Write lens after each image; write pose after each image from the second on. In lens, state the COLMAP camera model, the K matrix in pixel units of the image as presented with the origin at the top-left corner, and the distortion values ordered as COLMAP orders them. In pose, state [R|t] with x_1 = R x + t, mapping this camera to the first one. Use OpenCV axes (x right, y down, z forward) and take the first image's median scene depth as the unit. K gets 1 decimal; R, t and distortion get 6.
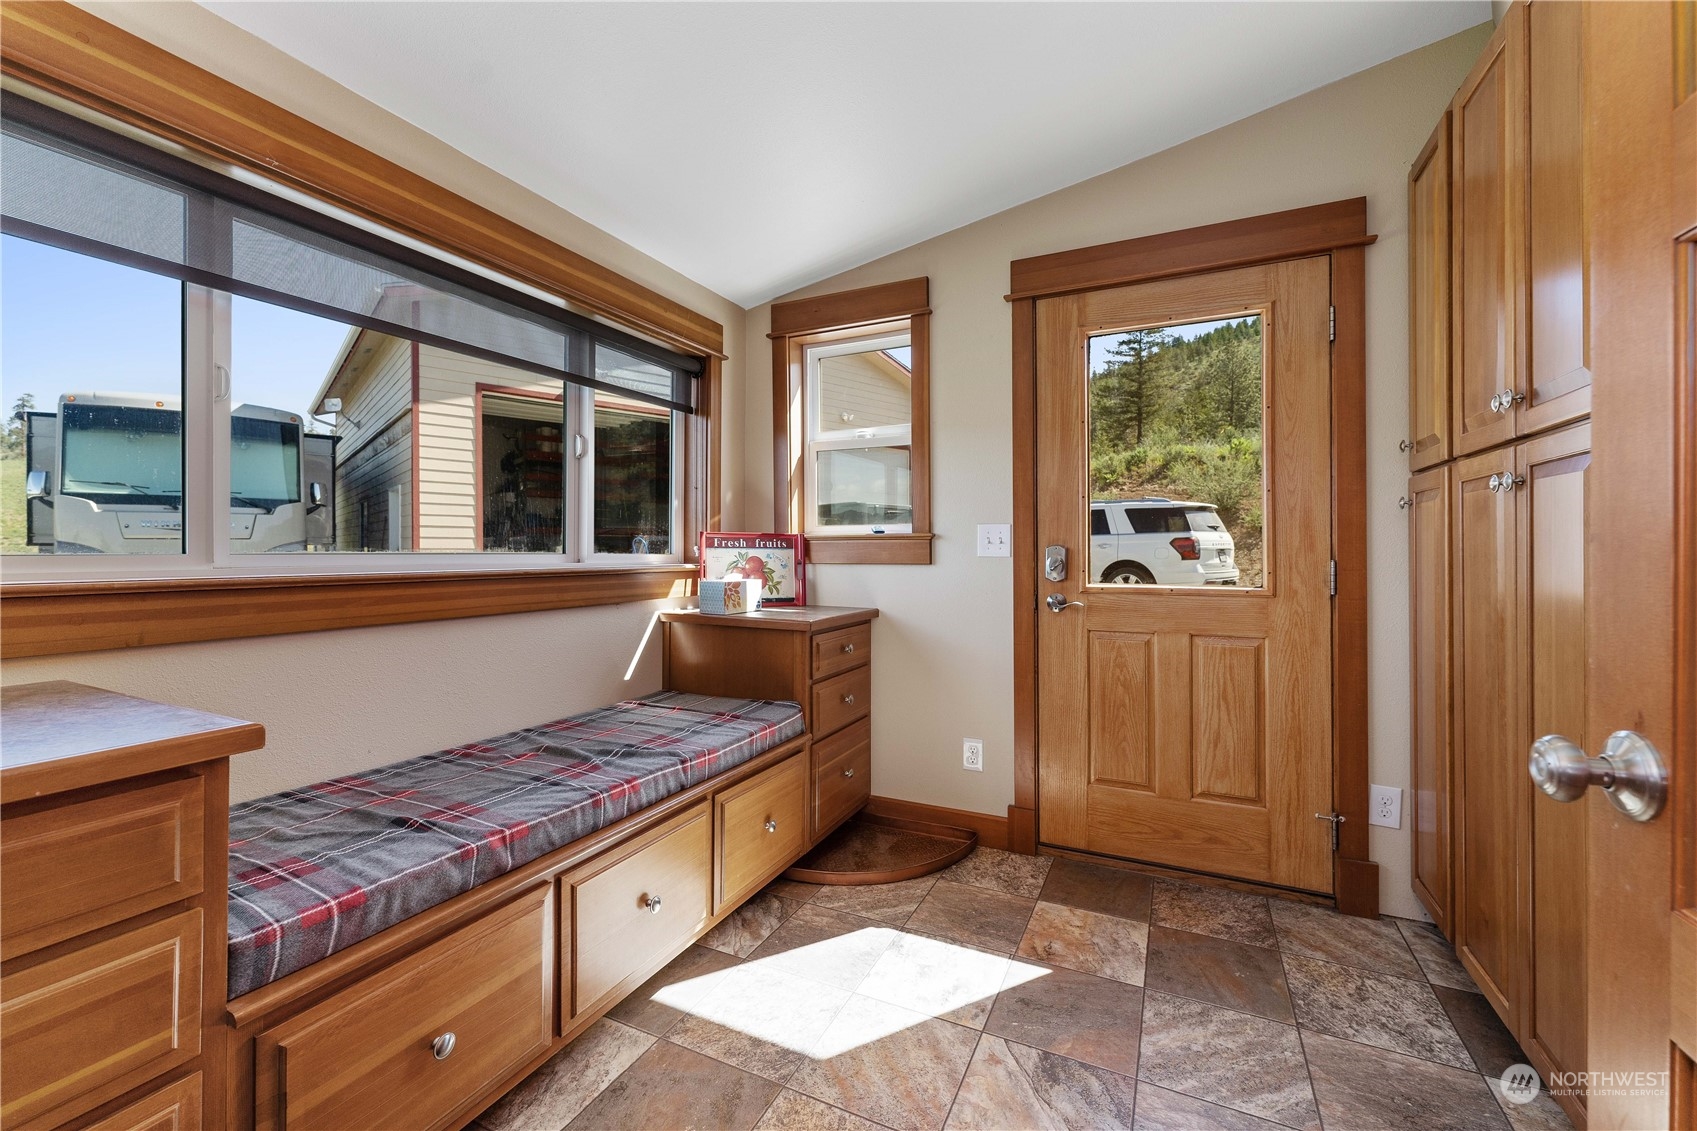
lens RADIAL K [[691.5, 0, 801.5], [0, 691.5, 543.3], [0, 0, 1]] dist [0.003898, 0.001388]
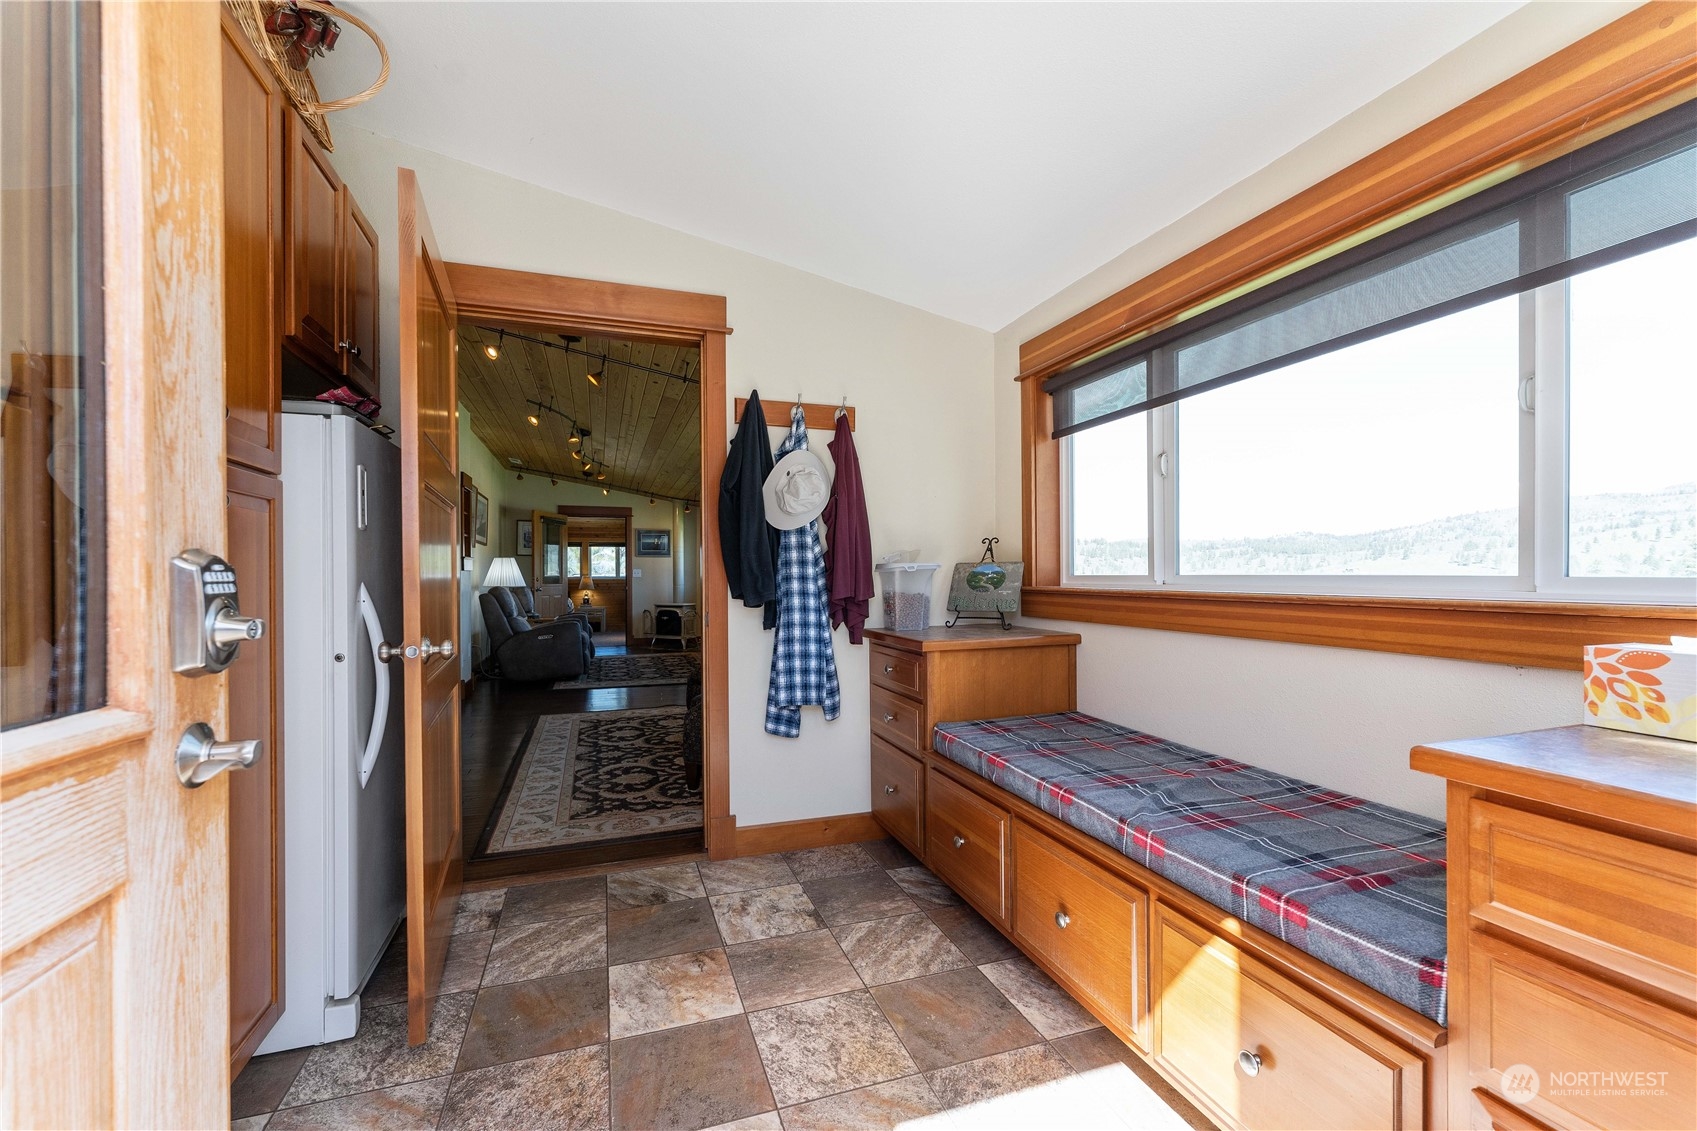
lens RADIAL K [[691.5, 0, 836.6], [0, 691.5, 550.0], [0, 0, 1]] dist [0.003898, 0.001388]
pose [[-0.674427, -0.032475, -0.737627, 0.873461], [0.007080, 0.998702, -0.050442, 0.037235], [0.738307, -0.039242, -0.673322, 1.641958]]
